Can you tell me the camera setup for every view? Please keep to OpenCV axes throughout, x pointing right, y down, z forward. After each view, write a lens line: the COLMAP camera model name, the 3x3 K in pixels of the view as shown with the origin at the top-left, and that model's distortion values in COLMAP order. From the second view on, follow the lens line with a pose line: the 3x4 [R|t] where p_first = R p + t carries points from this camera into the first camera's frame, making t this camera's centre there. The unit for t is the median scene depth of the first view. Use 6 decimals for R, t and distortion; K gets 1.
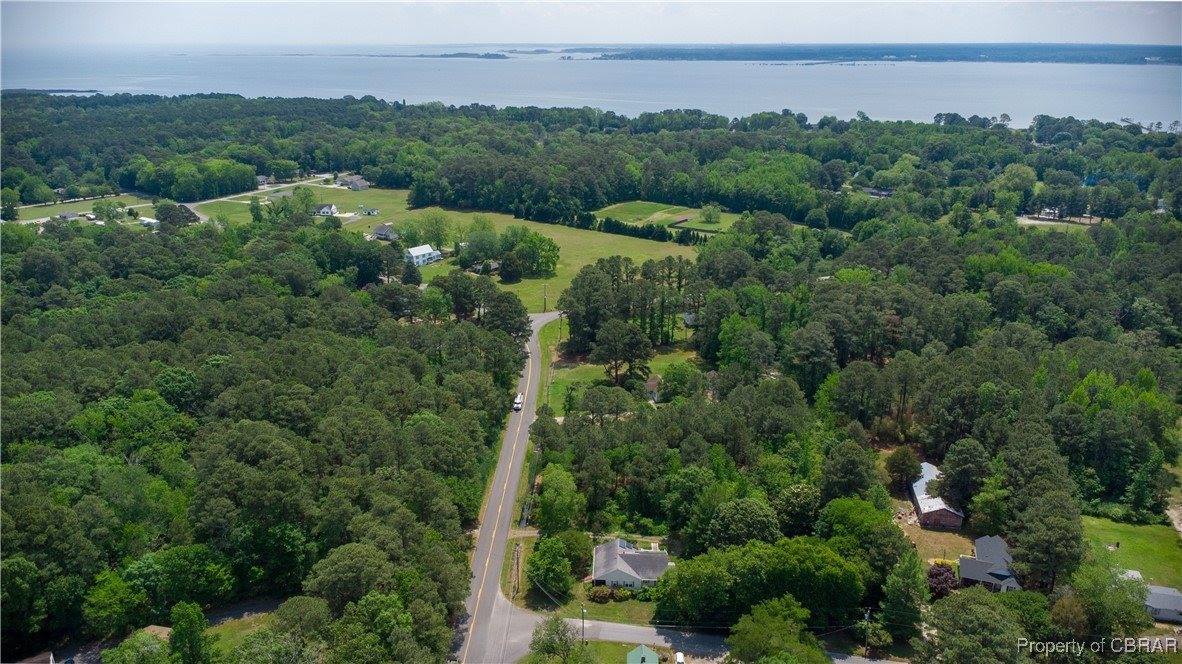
lens RADIAL K [[869.1, 0, 589.0], [0, 869.1, 317.5], [0, 0, 1]] dist [0.019488, -0.006113]
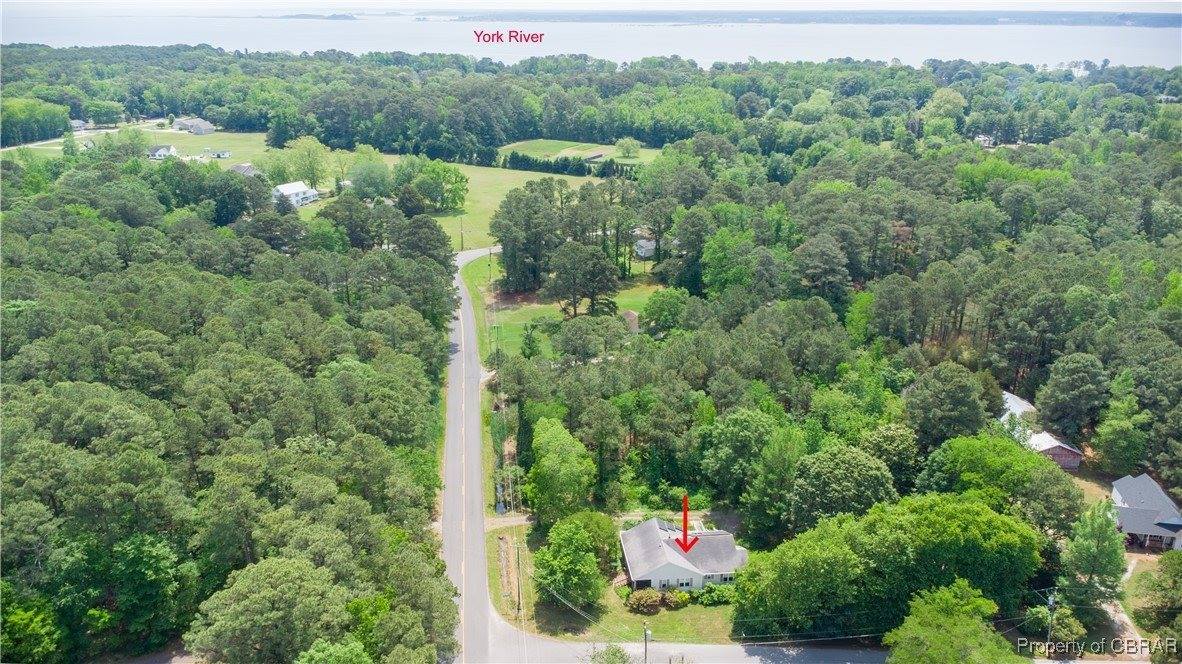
lens RADIAL K [[903.3, 0, 587.3], [0, 903.3, 325.3], [0, 0, 1]] dist [0.043108, -0.064518]
pose [[0.989058, -0.048724, 0.139250, -0.074717], [0.044057, 0.998365, 0.036407, 0.049273], [-0.140796, -0.029874, 0.989588, 0.203095]]
